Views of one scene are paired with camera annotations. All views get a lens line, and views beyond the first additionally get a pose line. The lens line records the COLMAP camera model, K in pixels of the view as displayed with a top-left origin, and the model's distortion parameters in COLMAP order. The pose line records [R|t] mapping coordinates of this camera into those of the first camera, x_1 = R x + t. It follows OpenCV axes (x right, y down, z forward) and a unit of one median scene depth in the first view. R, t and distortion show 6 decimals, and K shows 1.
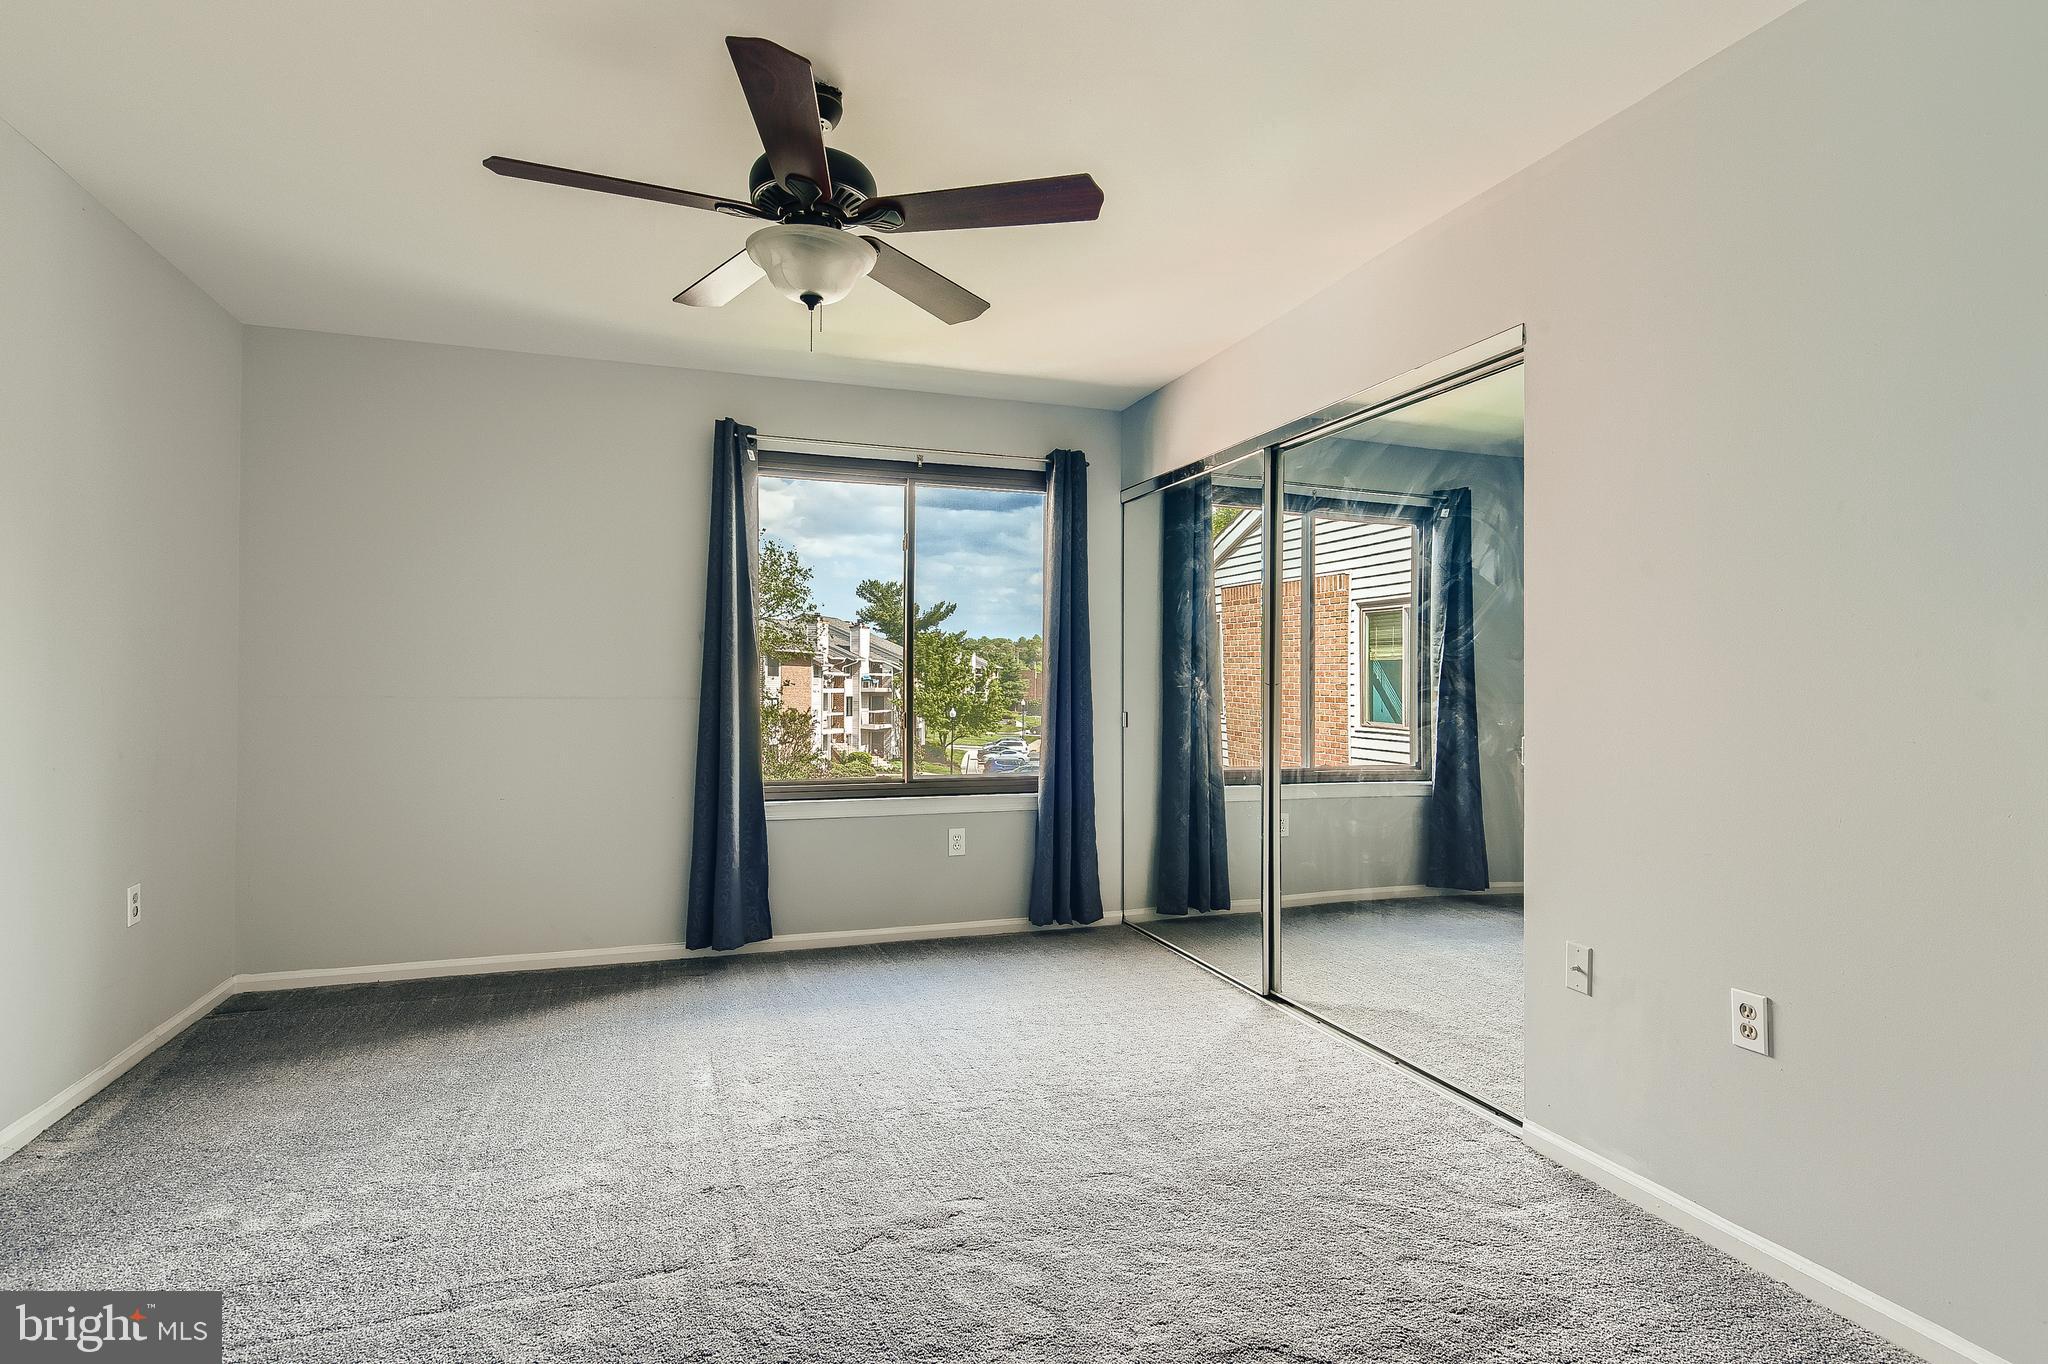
lens RADIAL K [[1082.6, 0, 1024.0], [0, 1082.6, 682.0], [0, 0, 1]] dist [0.002477, 0.000452]
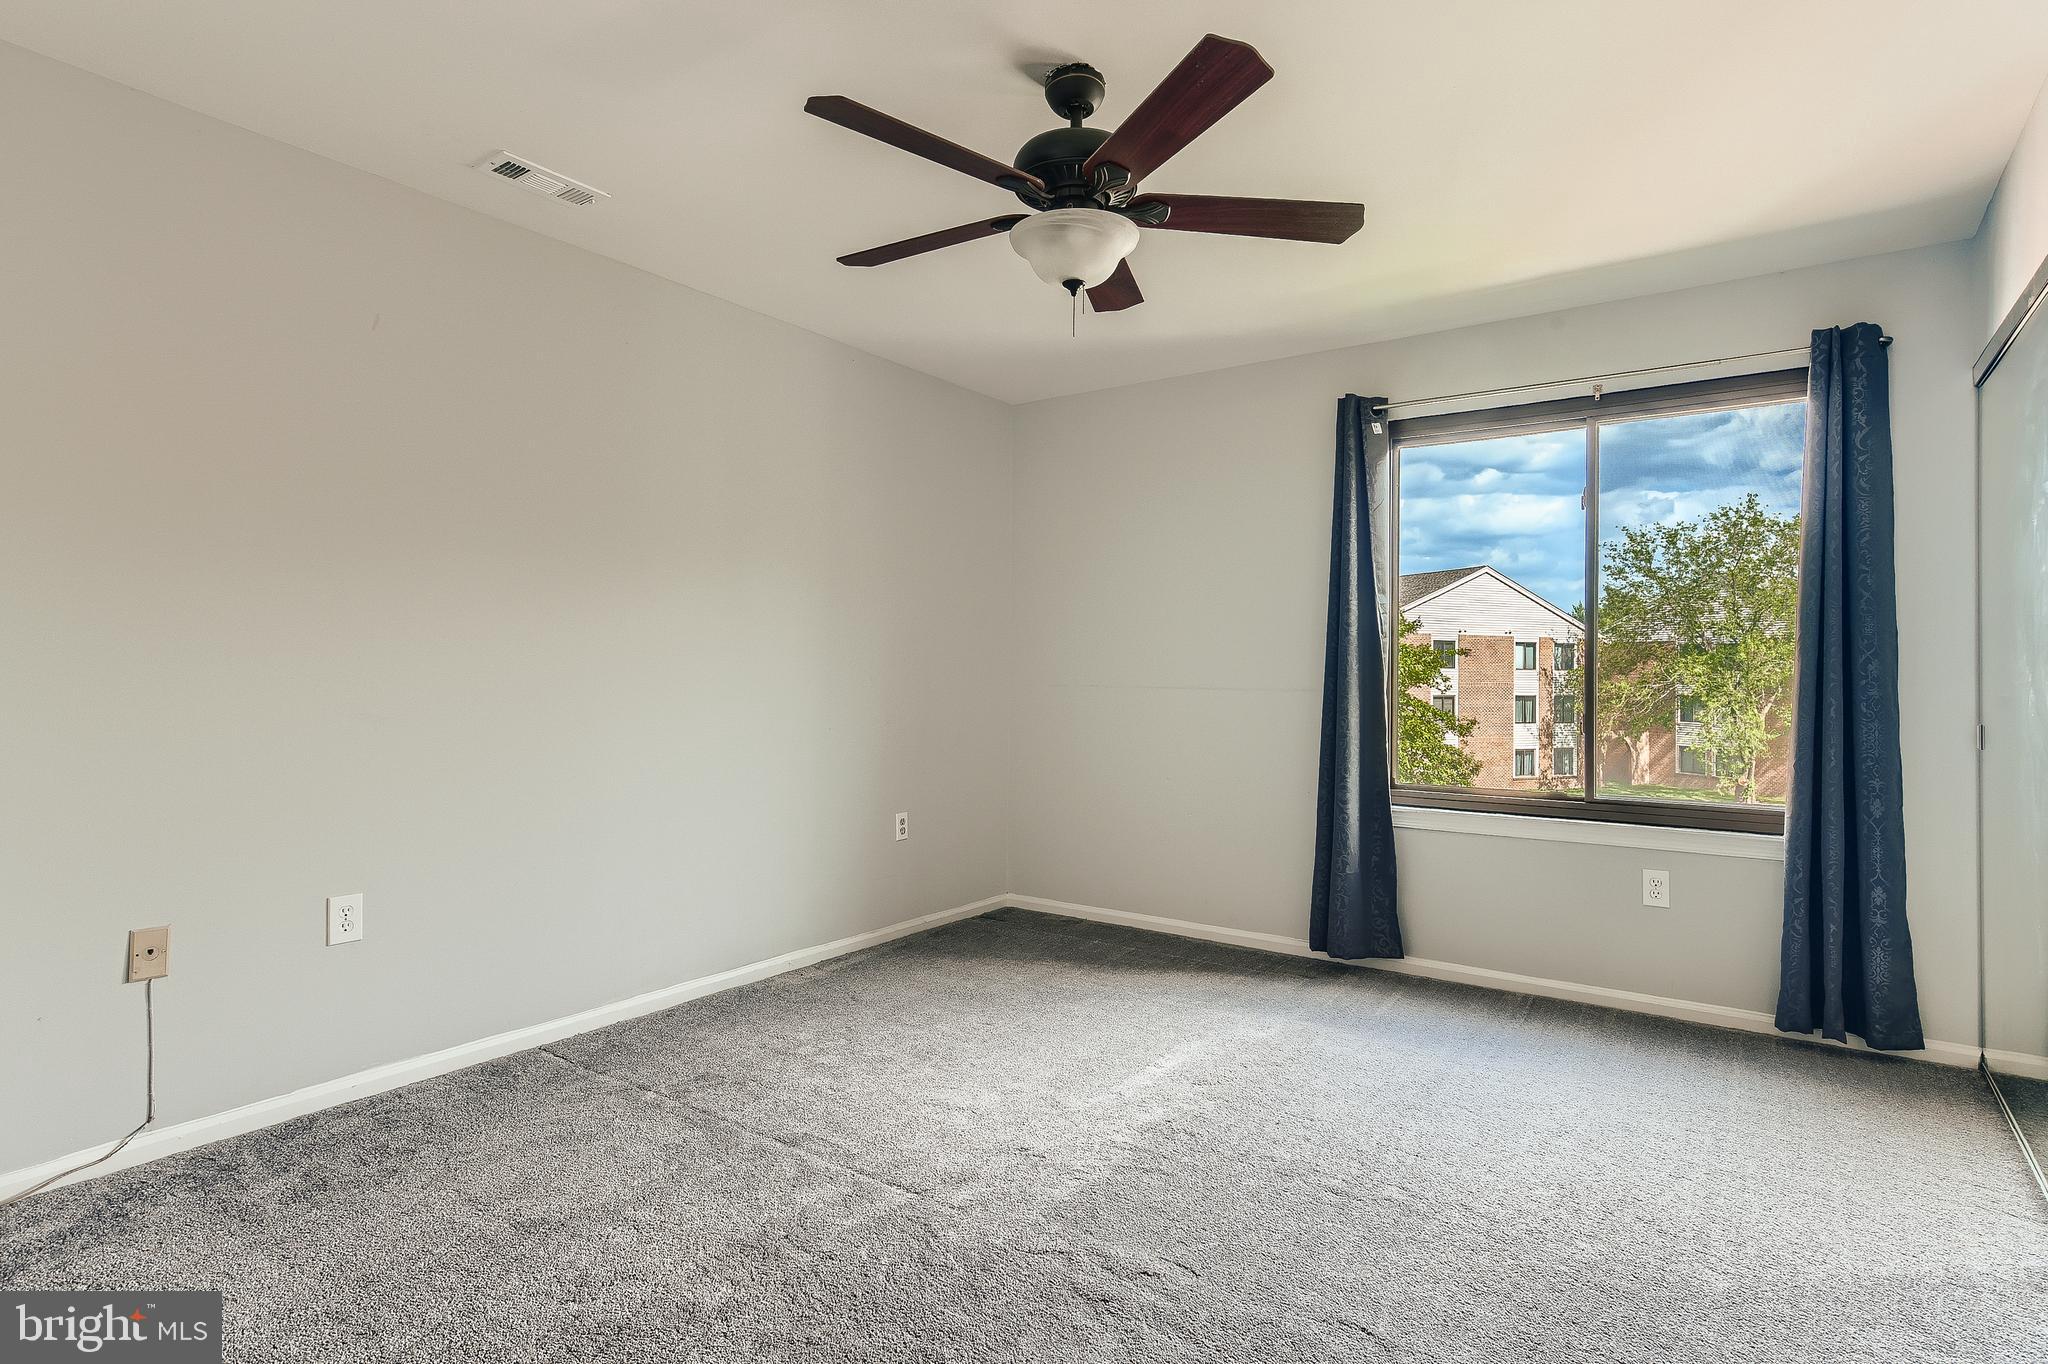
lens RADIAL K [[1084.2, 0, 1021.5], [0, 1084.2, 668.5], [0, 0, 1]] dist [-0.001542, -0.000310]
pose [[0.558037, -0.002965, -0.829811, 0.343171], [-0.004301, 0.999970, -0.006465, 0.002457], [0.829805, 0.007177, 0.558008, 0.233946]]
